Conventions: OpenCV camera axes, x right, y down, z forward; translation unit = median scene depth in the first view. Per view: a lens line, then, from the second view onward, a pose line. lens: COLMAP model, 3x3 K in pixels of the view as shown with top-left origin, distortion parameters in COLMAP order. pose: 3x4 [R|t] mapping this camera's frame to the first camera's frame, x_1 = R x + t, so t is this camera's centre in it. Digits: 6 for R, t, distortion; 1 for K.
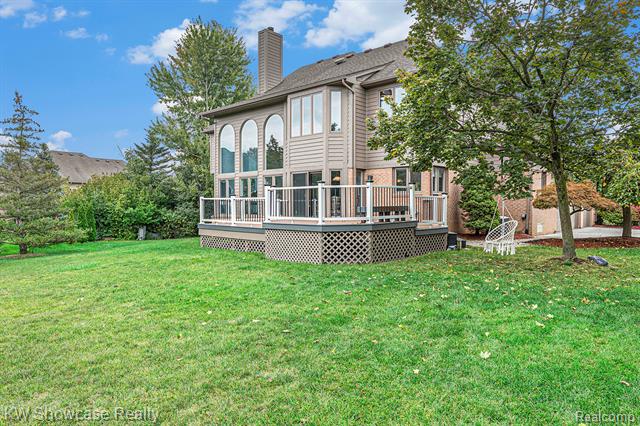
lens RADIAL K [[417.7, 0, 323.6], [0, 417.7, 218.0], [0, 0, 1]] dist [-0.002554, 0.004199]
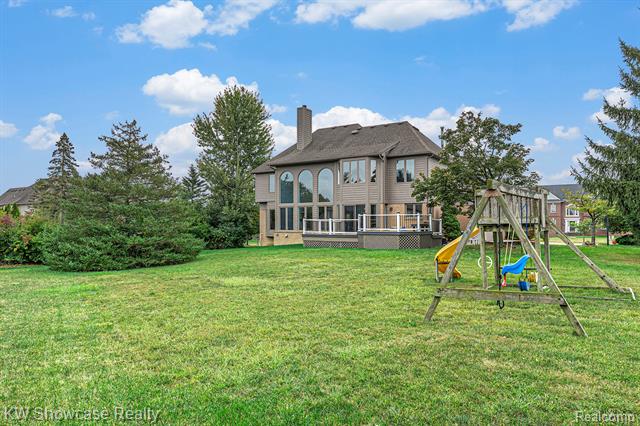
lens RADIAL K [[417.7, 0, 328.8], [0, 417.7, 216.7], [0, 0, 1]] dist [-0.002554, 0.004199]
pose [[0.982528, 0.010568, 0.185813, -0.481894], [0.000350, 0.998280, -0.058628, 0.040528], [-0.186113, 0.057669, 0.980834, -0.688898]]
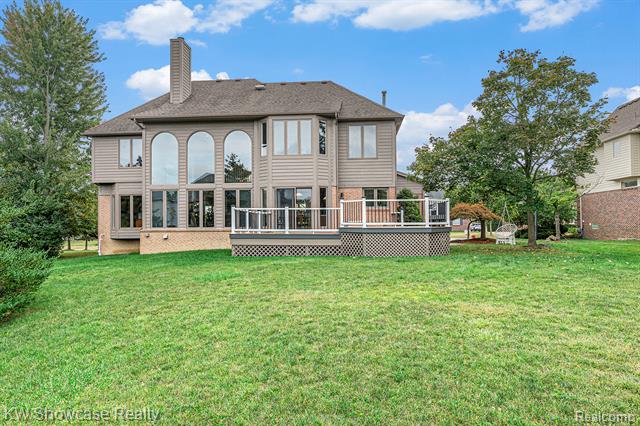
lens RADIAL K [[417.7, 0, 320.4], [0, 417.7, 212.6], [0, 0, 1]] dist [-0.002554, 0.004199]
pose [[0.806329, 0.018784, 0.591168, -0.666945], [0.020297, 0.998028, -0.059395, 0.025046], [-0.591118, 0.059891, 0.804358, 0.068675]]
